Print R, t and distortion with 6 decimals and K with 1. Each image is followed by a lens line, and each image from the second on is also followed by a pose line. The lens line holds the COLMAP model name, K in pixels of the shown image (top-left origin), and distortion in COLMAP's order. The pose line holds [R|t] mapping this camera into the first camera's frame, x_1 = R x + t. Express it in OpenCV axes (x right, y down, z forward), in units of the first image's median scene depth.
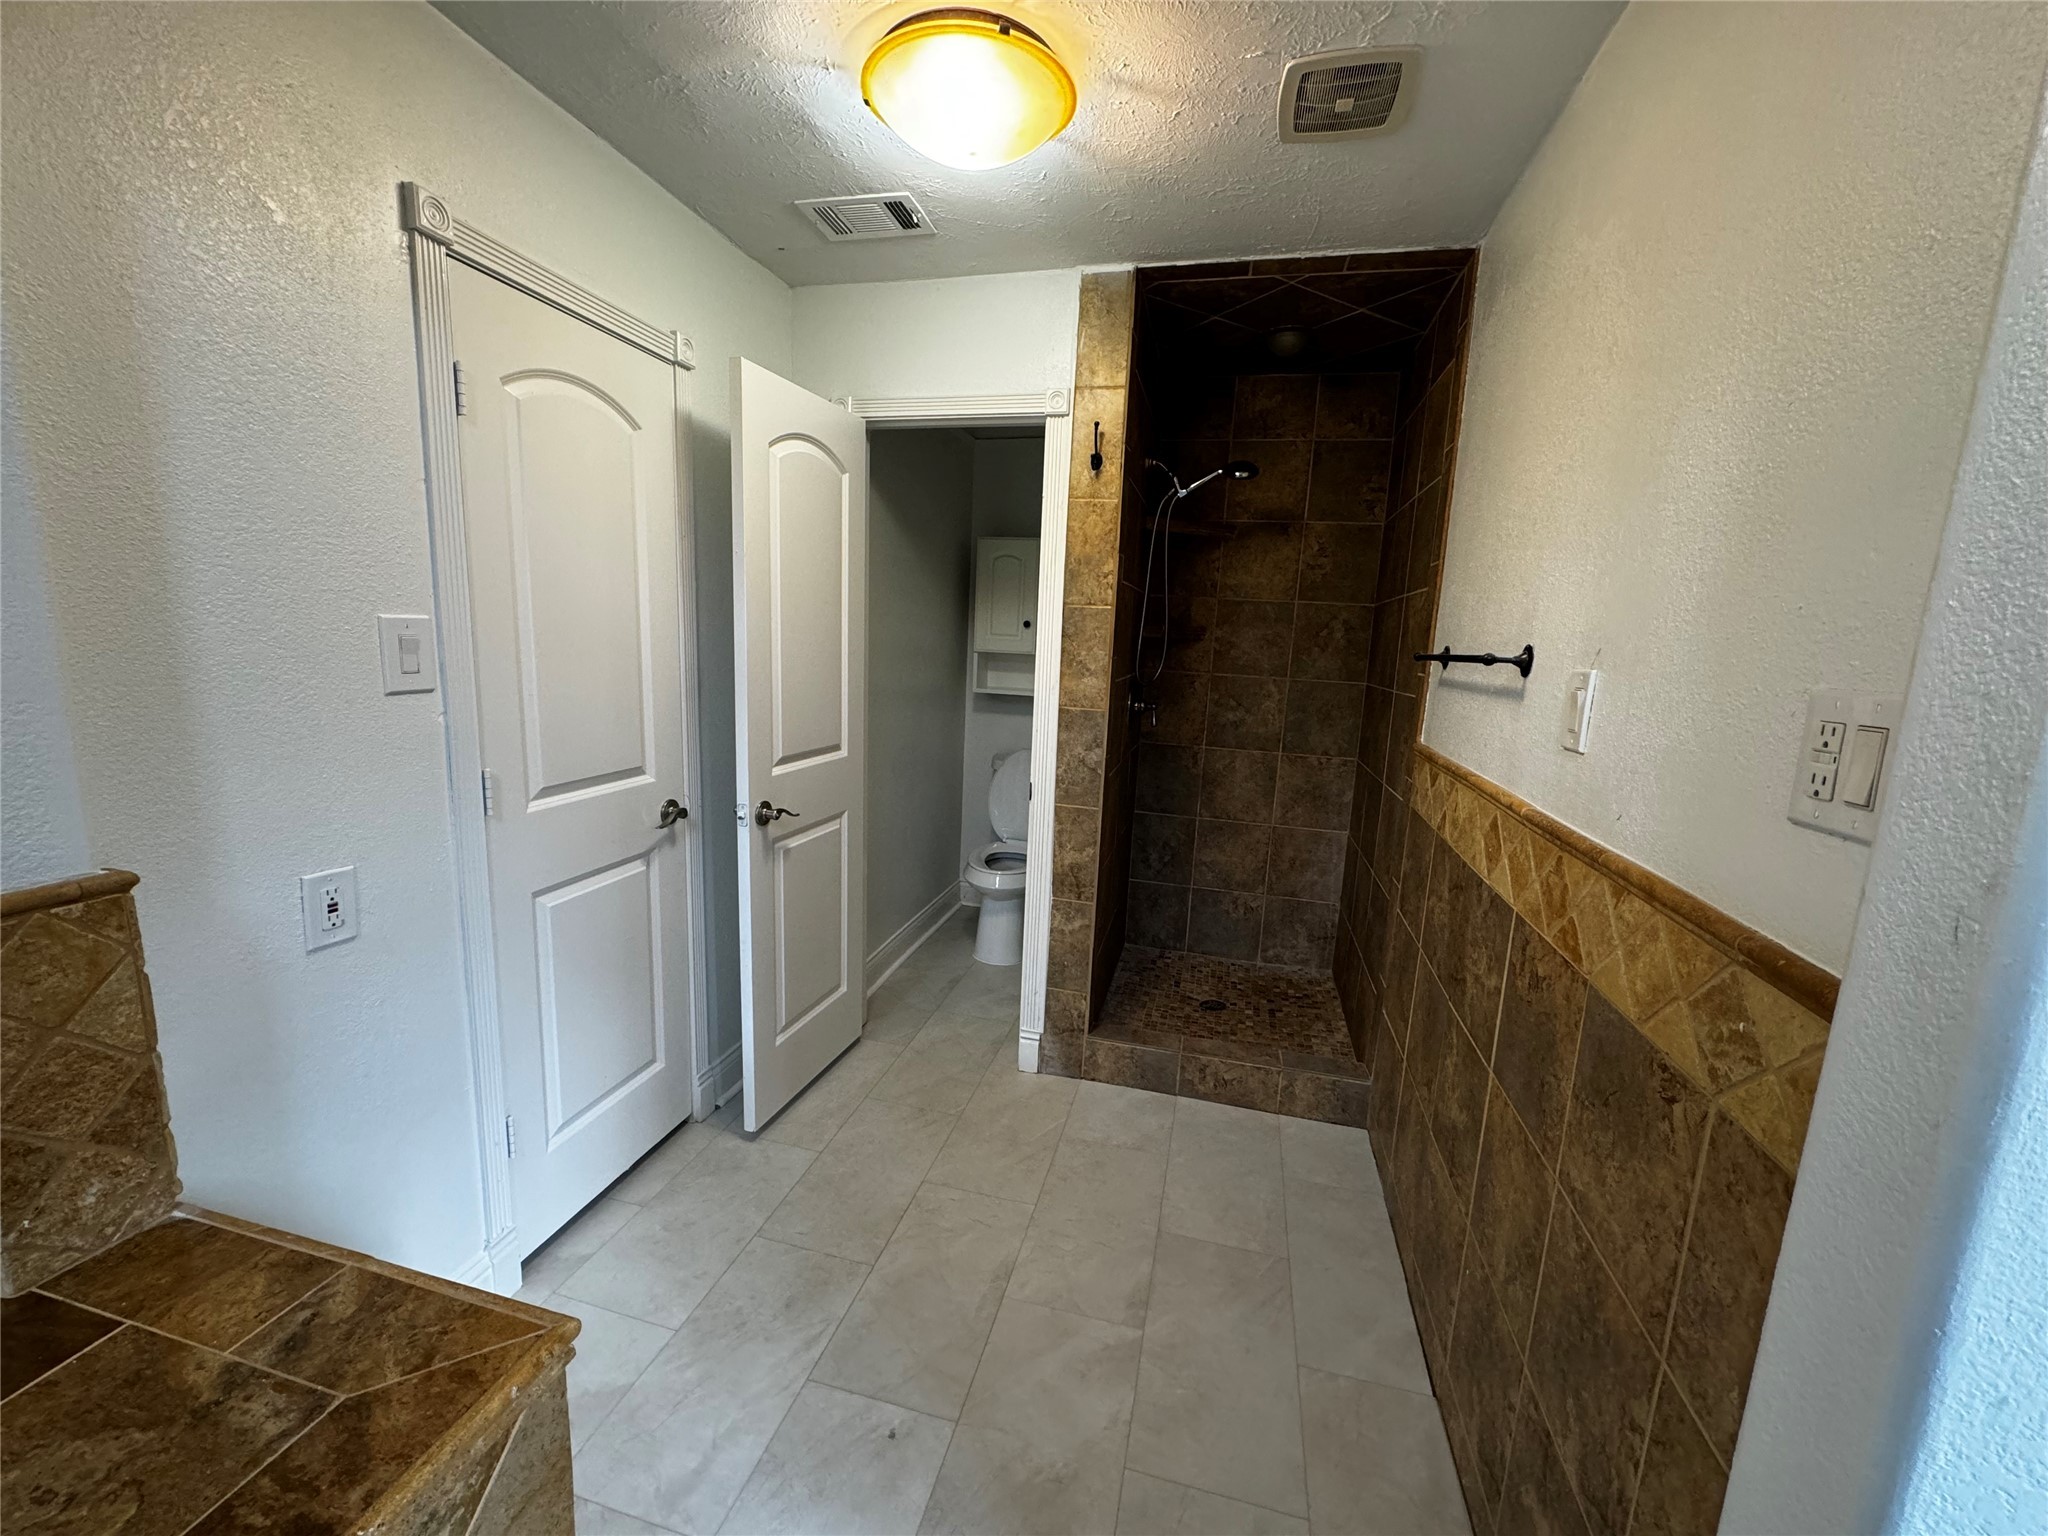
lens RADIAL K [[816.2, 0, 1024.2], [0, 816.2, 769.2], [0, 0, 1]] dist [-0.001677, 0.000777]
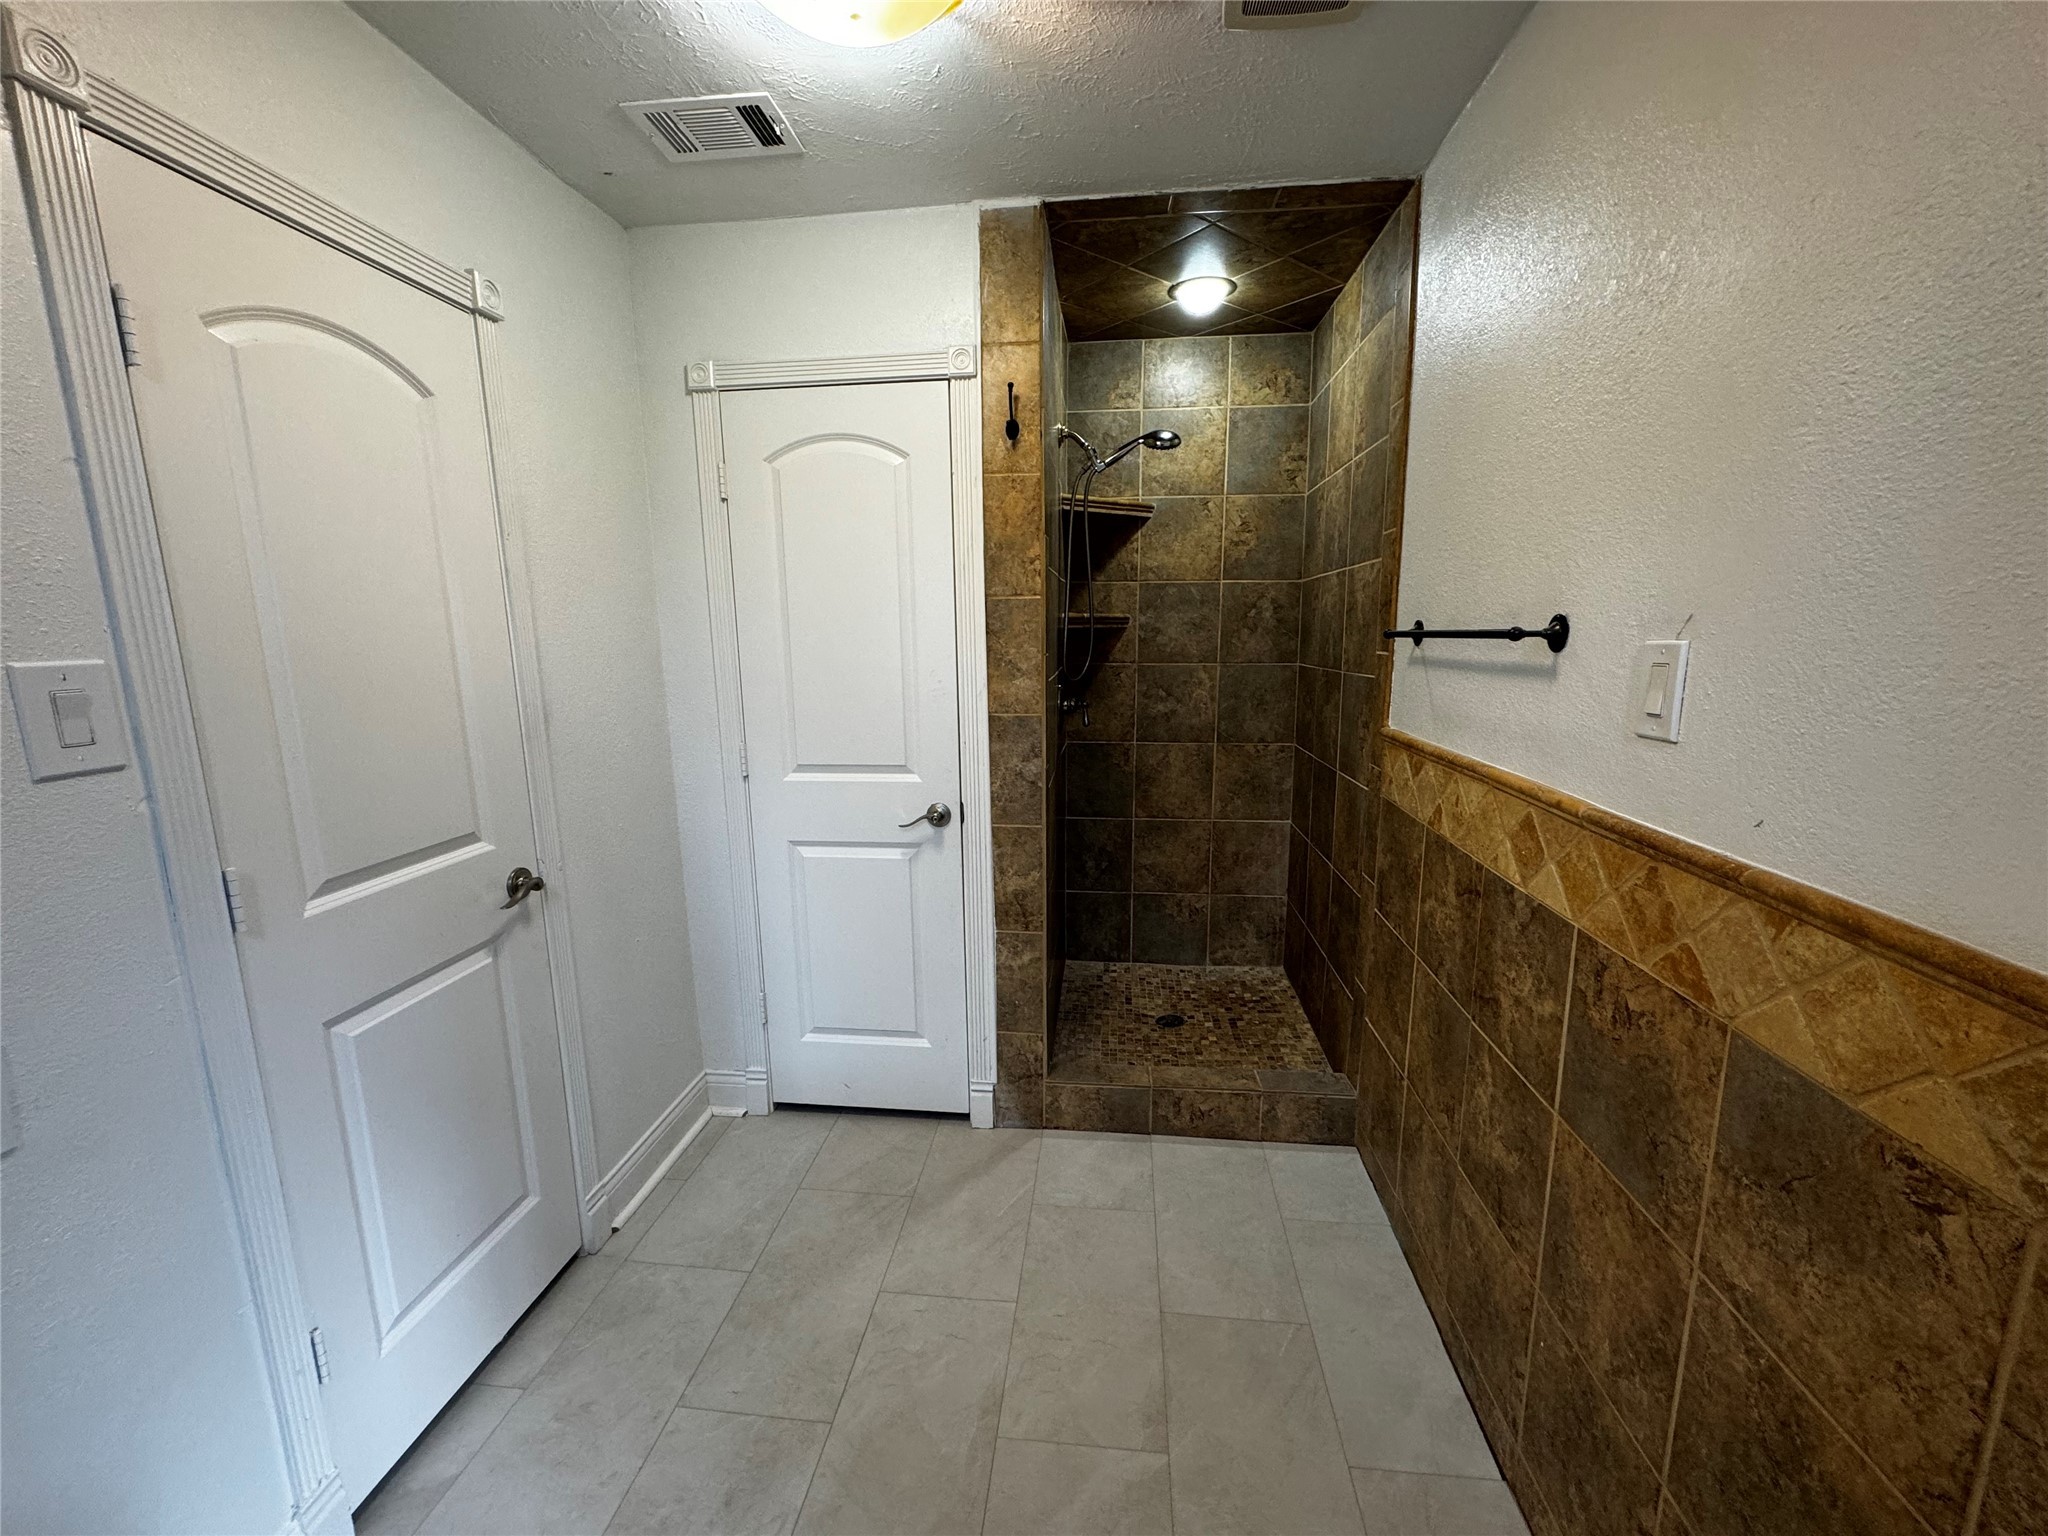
lens RADIAL K [[816.2, 0, 1024.0], [0, 816.2, 769.5], [0, 0, 1]] dist [-0.001677, 0.000777]
pose [[0.988576, -0.078881, 0.128434, -0.048645], [0.077769, 0.996878, 0.013657, -0.035433], [-0.129110, -0.003513, 0.991624, 0.172197]]
